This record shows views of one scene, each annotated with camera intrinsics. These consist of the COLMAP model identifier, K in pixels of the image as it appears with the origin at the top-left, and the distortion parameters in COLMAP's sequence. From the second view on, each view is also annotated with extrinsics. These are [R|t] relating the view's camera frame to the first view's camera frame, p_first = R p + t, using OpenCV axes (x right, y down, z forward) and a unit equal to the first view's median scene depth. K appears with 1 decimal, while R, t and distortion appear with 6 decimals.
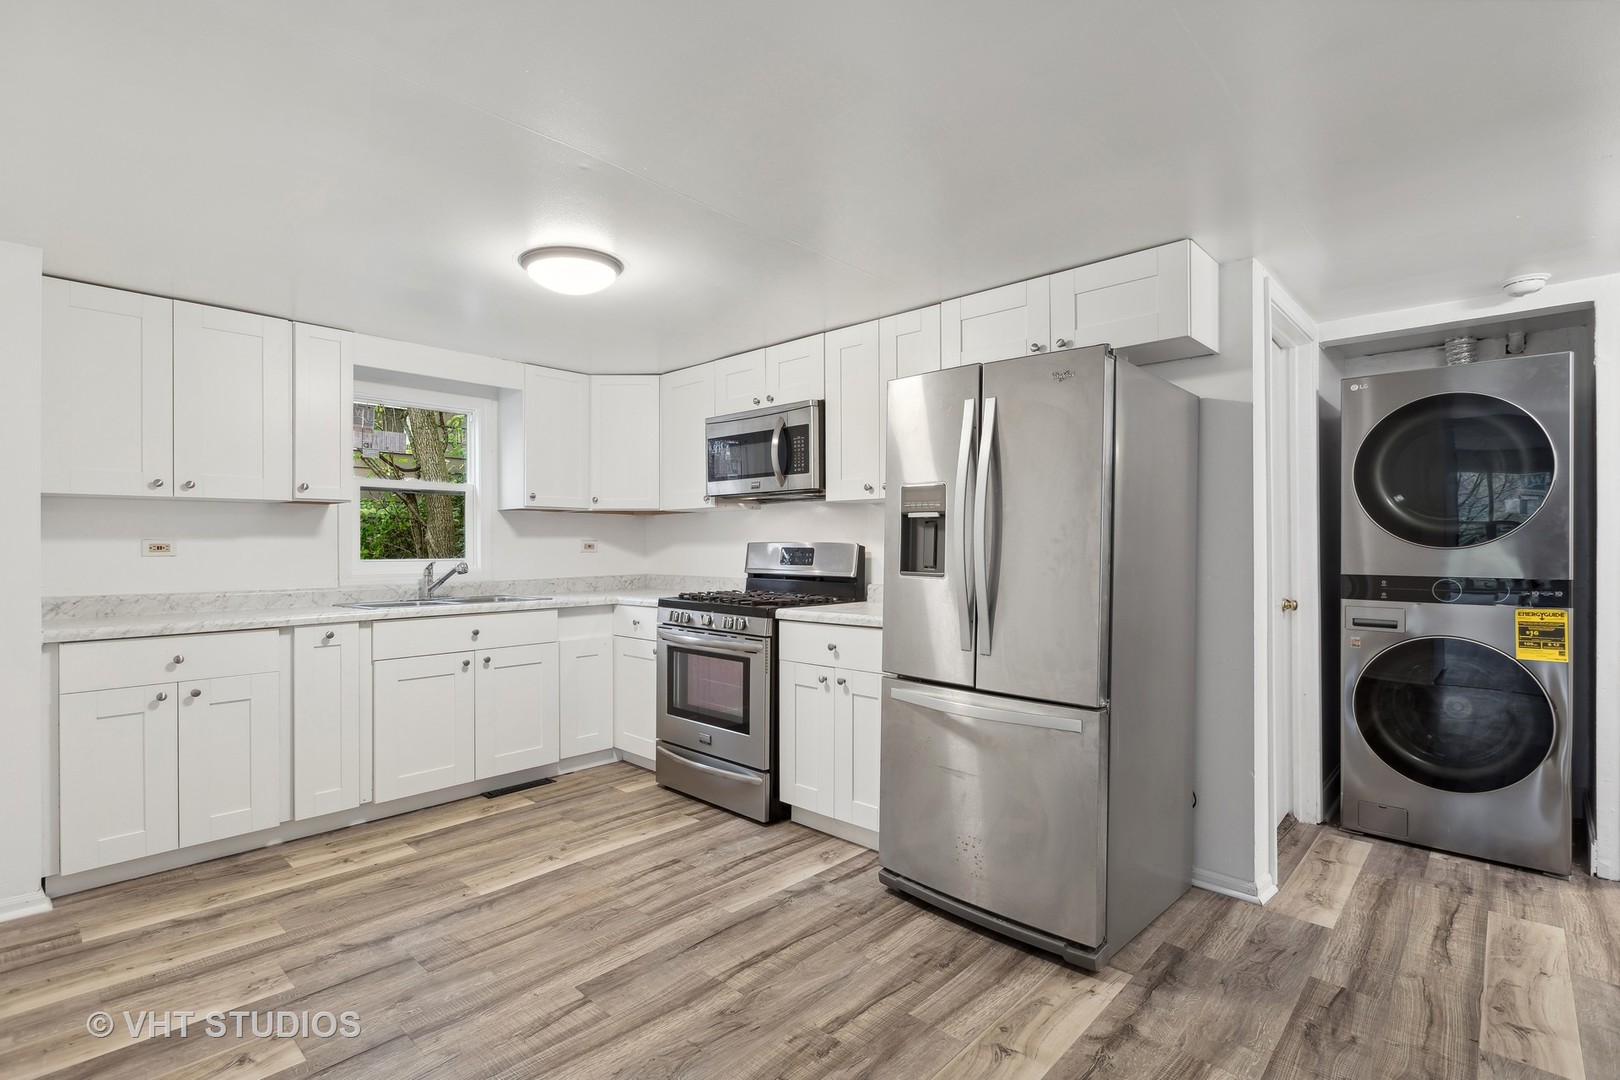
lens RADIAL K [[764.0, 0, 809.8], [0, 764.0, 544.6], [0, 0, 1]] dist [-0.002666, -0.000464]
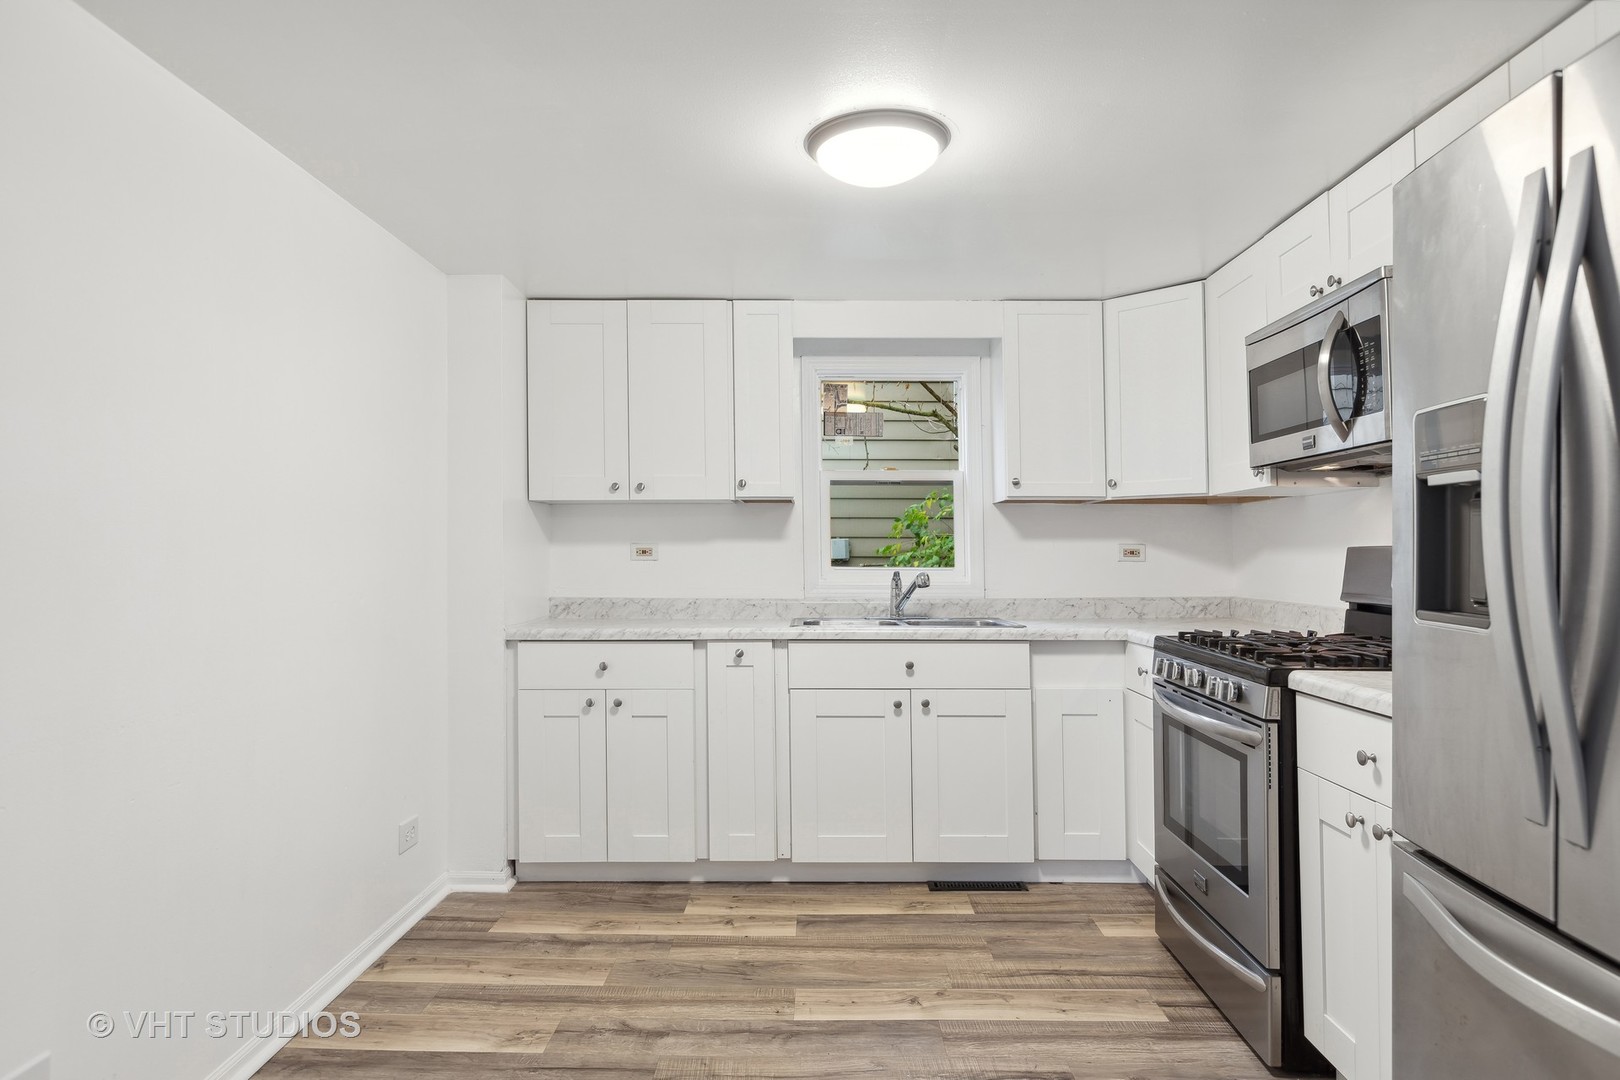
lens RADIAL K [[990.8, 0, 816.5], [0, 990.8, 531.0], [0, 0, 1]] dist [0.005410, -0.000393]
pose [[0.674872, -0.012303, -0.737832, 0.250005], [-0.003035, 0.999806, -0.019447, 0.001350], [0.737928, 0.015363, 0.674704, 0.293685]]
